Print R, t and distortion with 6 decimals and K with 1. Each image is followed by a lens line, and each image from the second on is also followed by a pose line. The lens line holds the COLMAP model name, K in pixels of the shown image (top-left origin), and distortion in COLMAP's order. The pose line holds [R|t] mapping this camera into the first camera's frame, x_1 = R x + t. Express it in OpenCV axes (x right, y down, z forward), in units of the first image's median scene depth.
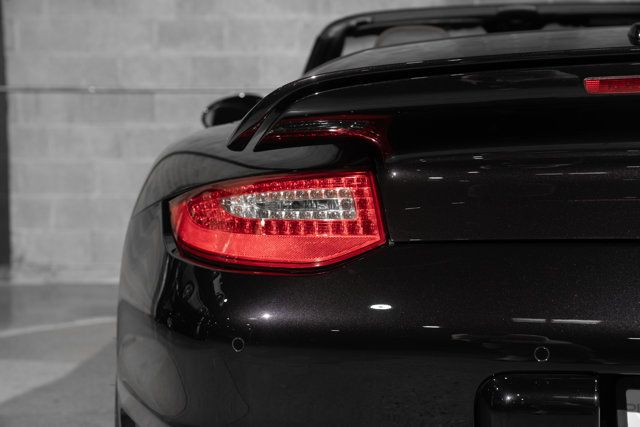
lens RADIAL K [[1115.3, 0, 316.9], [0, 1115.3, 228.2], [0, 0, 1]] dist [0.252873, 0.215738]
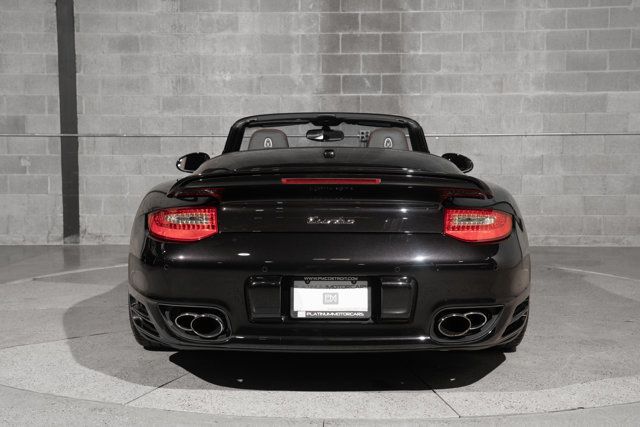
lens RADIAL K [[809.7, 0, 308.1], [0, 809.7, 212.7], [0, 0, 1]] dist [0.097478, 0.082985]
pose [[0.999820, 0.003667, 0.018593, 0.113114], [-0.003840, 0.999950, 0.009254, -0.026075], [-0.018558, -0.009324, 0.999784, -0.494284]]
